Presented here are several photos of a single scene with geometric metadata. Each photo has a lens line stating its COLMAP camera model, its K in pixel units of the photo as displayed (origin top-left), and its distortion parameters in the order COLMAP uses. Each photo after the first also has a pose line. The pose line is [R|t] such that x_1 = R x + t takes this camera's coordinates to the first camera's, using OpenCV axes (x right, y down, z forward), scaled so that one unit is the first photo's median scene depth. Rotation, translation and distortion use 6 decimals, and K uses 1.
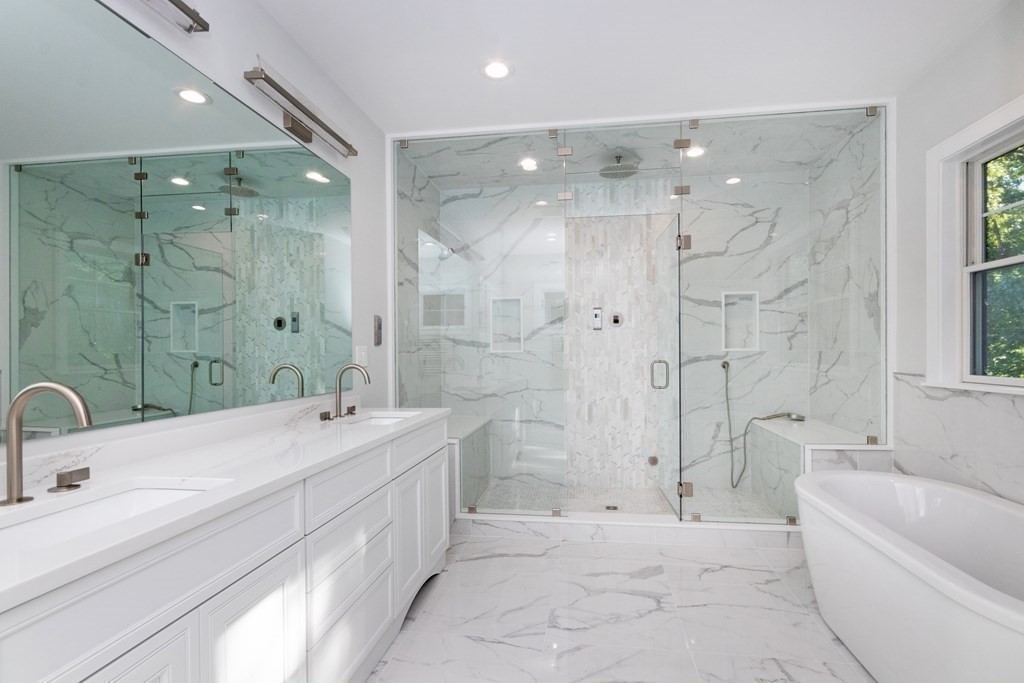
lens RADIAL K [[477.4, 0, 510.7], [0, 477.4, 349.7], [0, 0, 1]] dist [-0.001350, 0.000984]
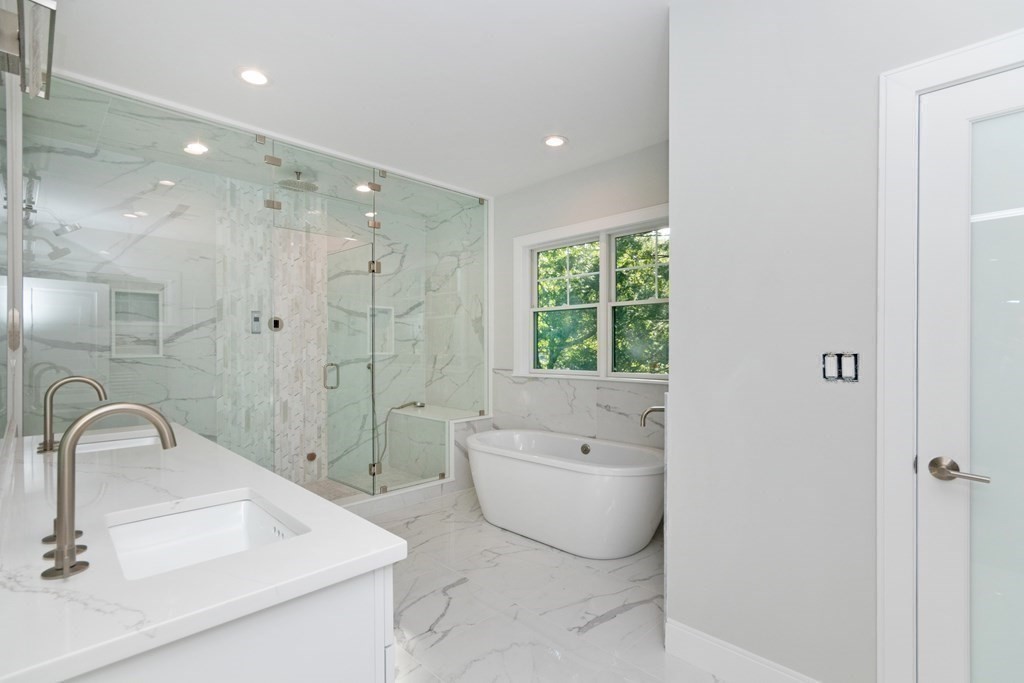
lens RADIAL K [[477.4, 0, 513.6], [0, 477.4, 344.1], [0, 0, 1]] dist [-0.001350, 0.000984]
pose [[0.612719, 0.014036, 0.790176, -0.283440], [-0.003880, 0.999884, -0.014753, -0.007716], [-0.790292, 0.005973, 0.612702, -0.023339]]
